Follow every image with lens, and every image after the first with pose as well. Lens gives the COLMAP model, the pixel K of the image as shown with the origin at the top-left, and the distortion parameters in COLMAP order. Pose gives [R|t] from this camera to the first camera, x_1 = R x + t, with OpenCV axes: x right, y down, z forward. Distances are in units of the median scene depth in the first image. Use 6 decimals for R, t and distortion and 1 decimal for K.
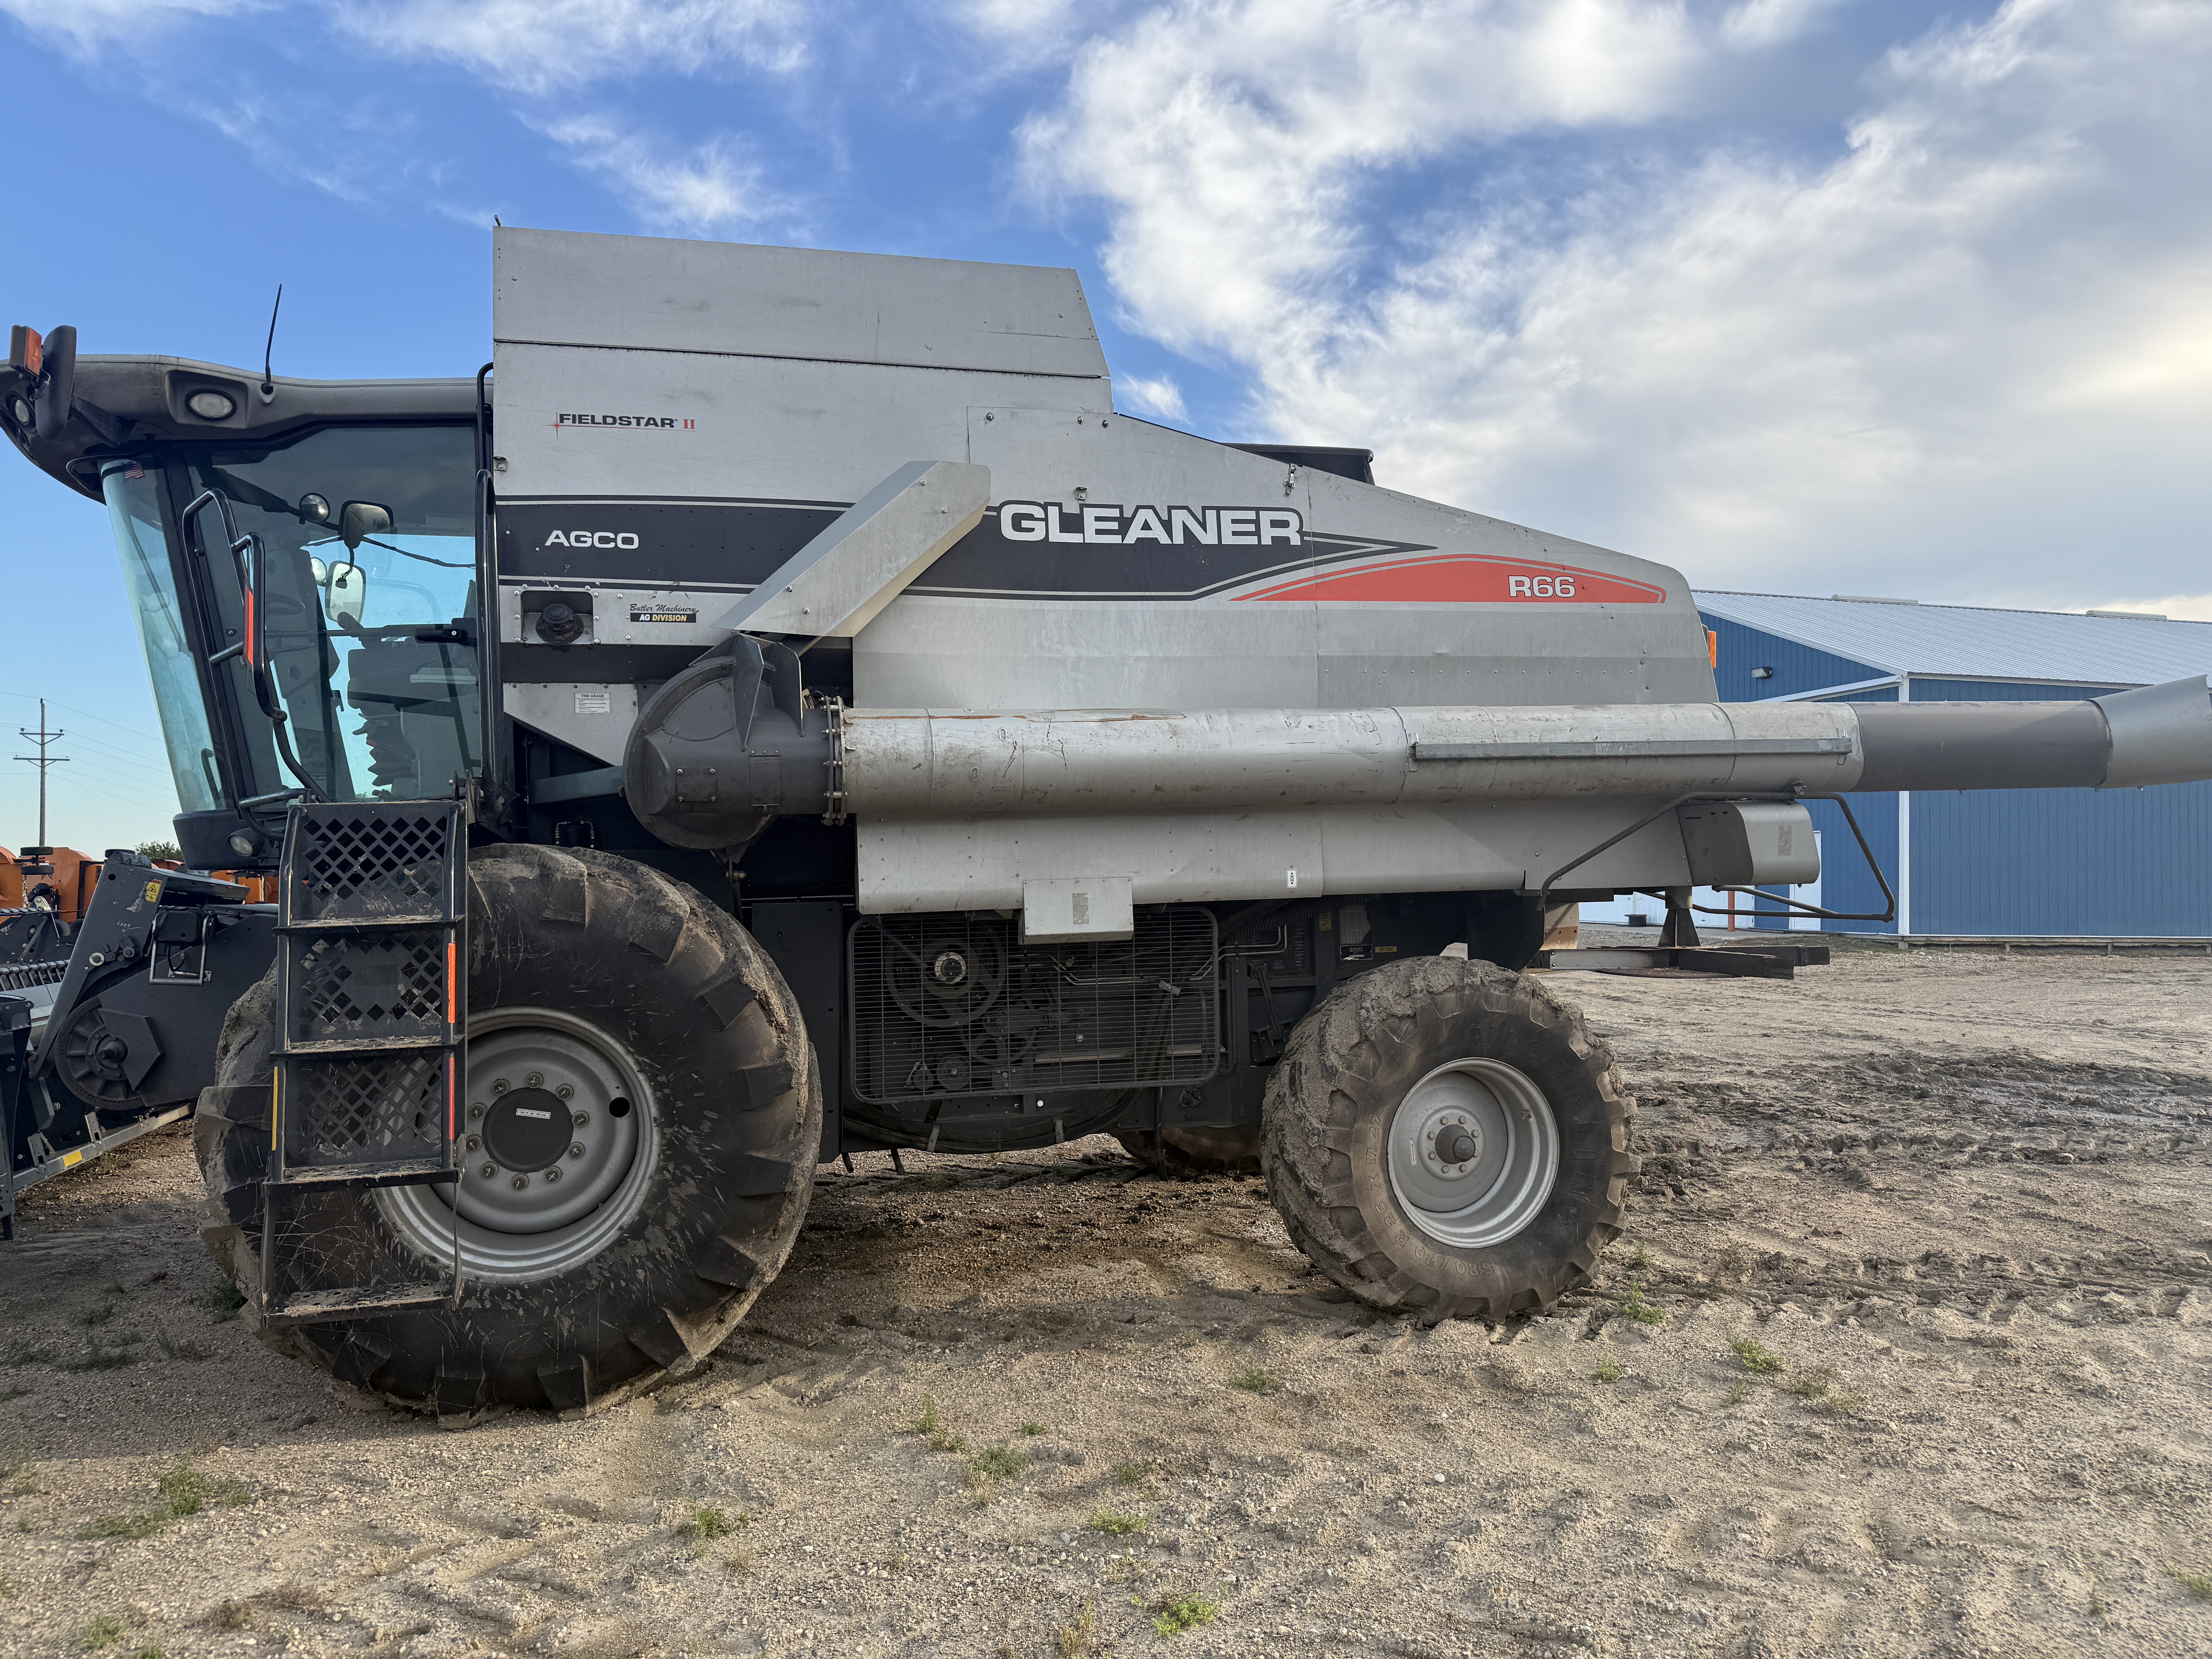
lens RADIAL K [[1580.0, 0, 1125.2], [0, 1580.0, 826.9], [0, 0, 1]] dist [0.053819, -0.053331]
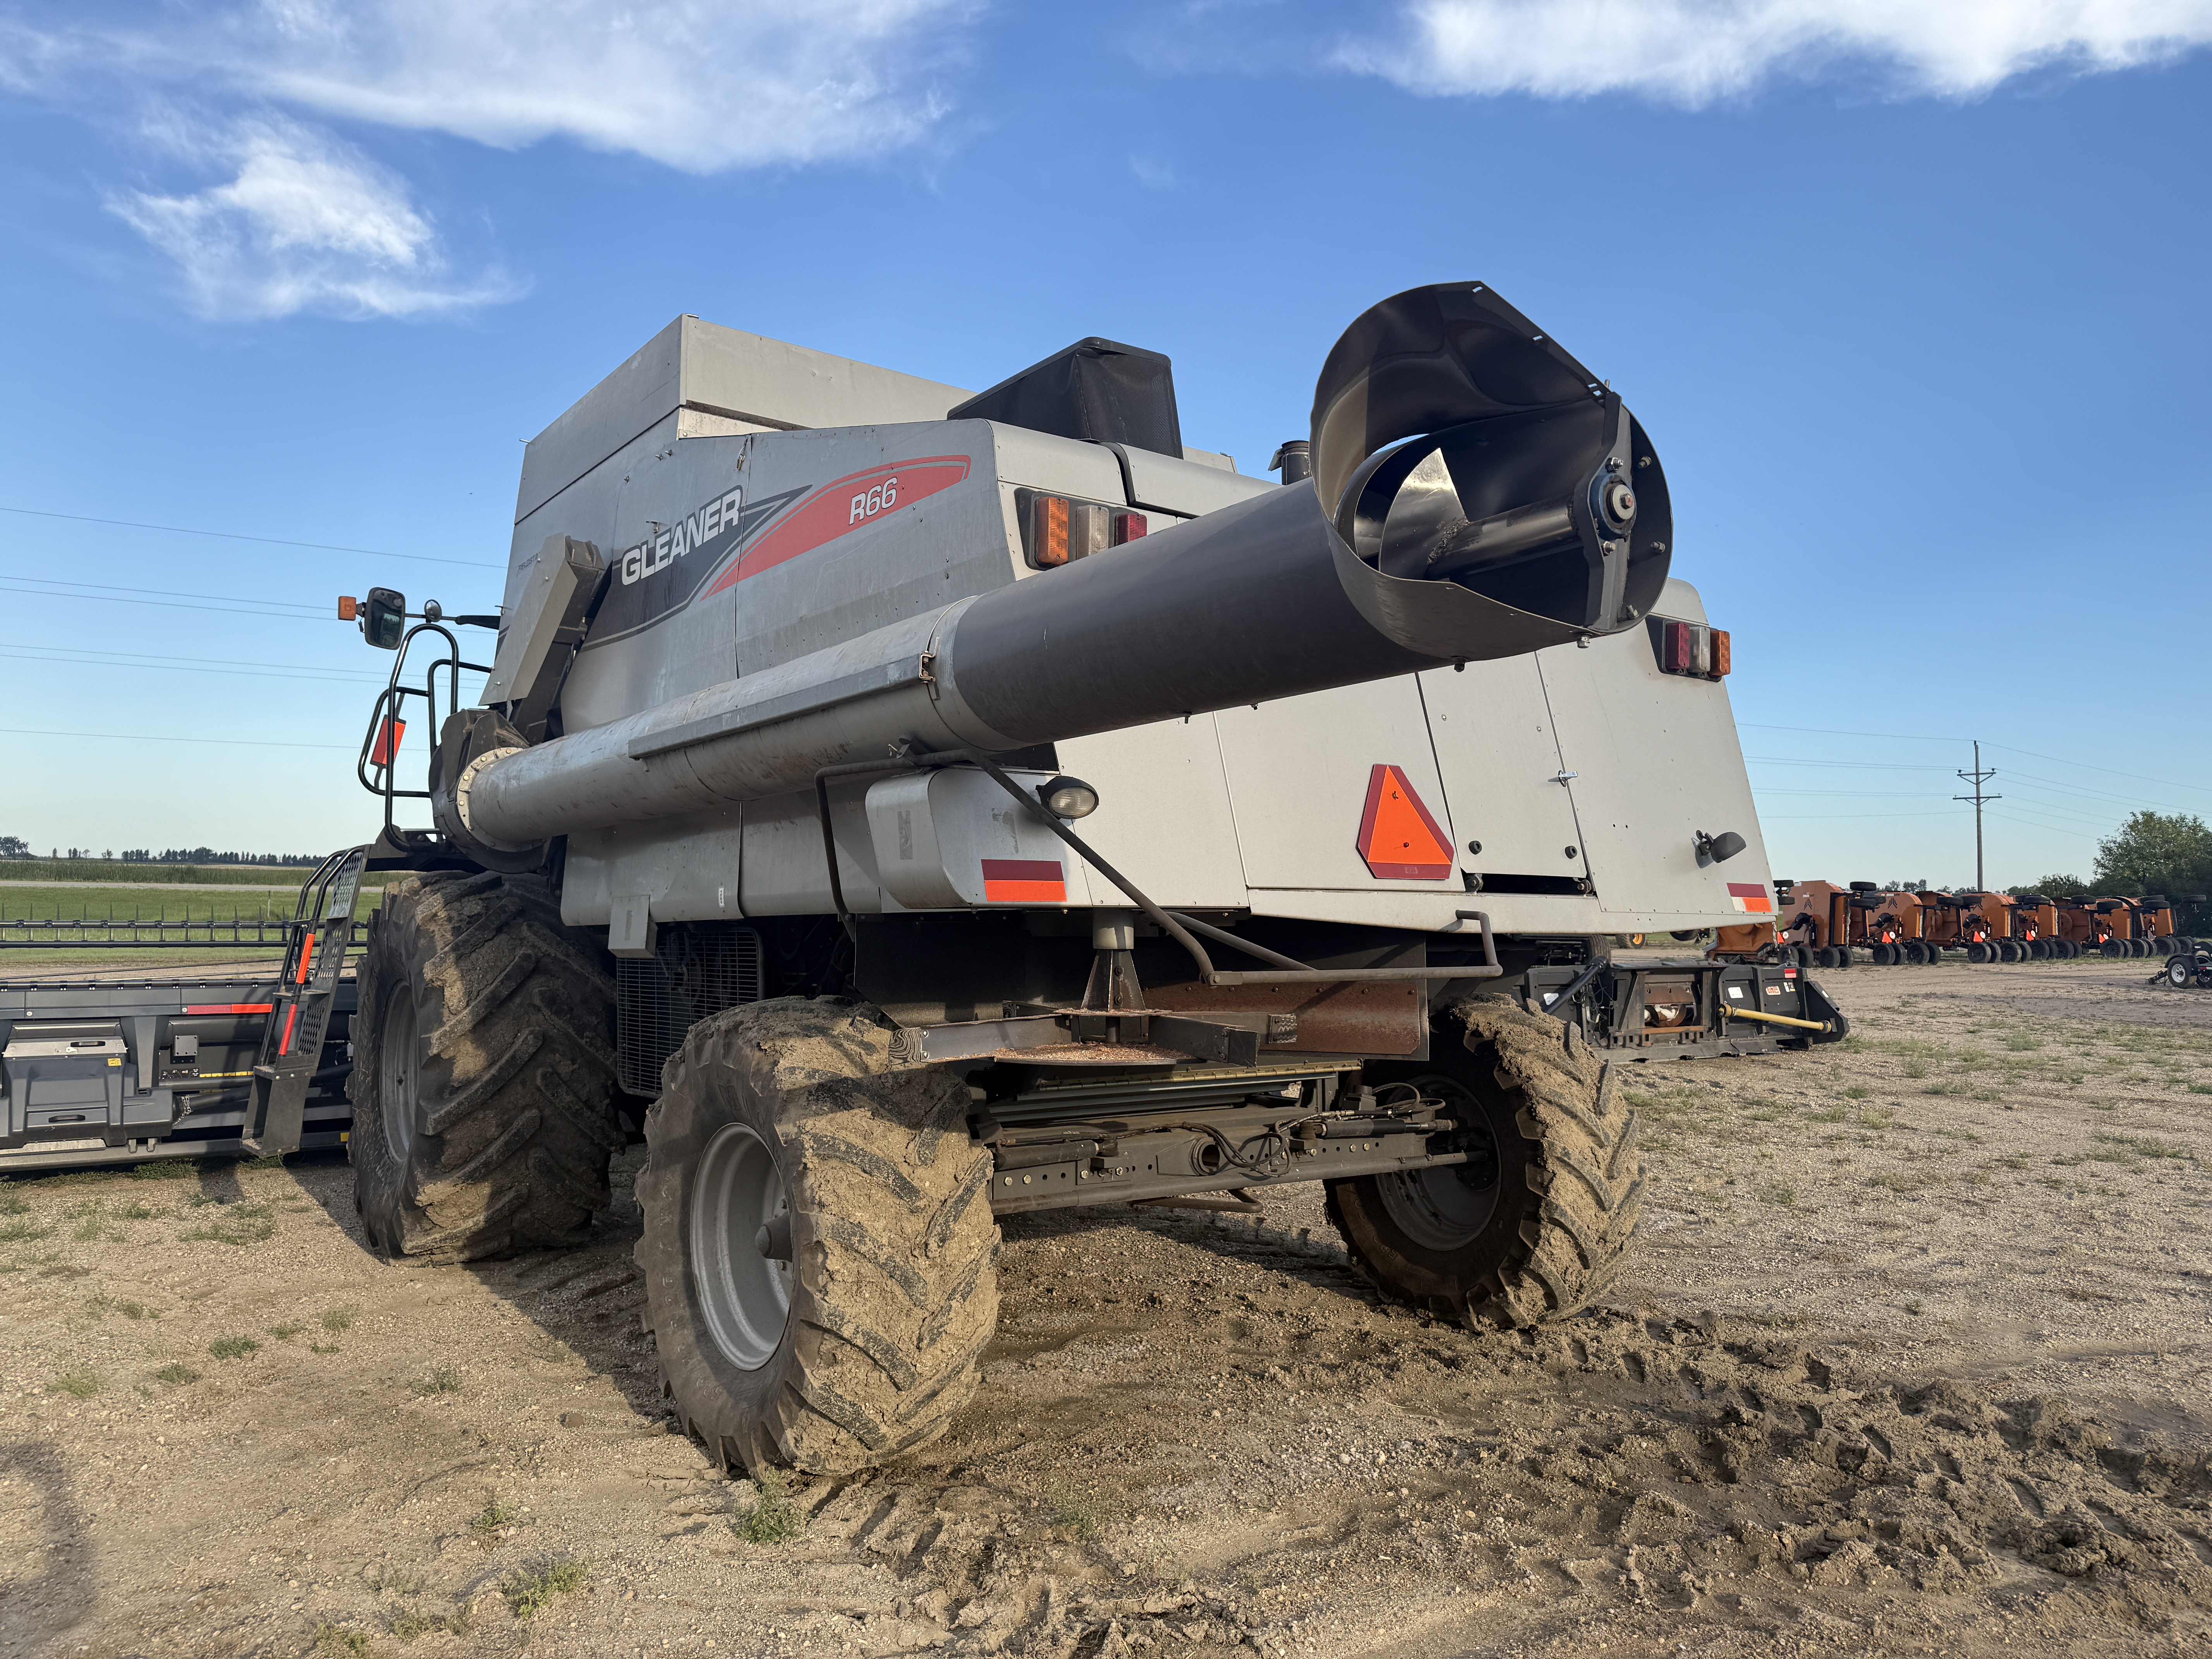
lens RADIAL K [[1580.0, 0, 1125.2], [0, 1580.0, 826.9], [0, 0, 1]] dist [0.053819, -0.053331]
pose [[0.401018, -0.041297, -0.915139, 1.002060], [0.022238, 0.999128, -0.035342, 0.028949], [0.915800, -0.006178, 0.401587, 0.832419]]
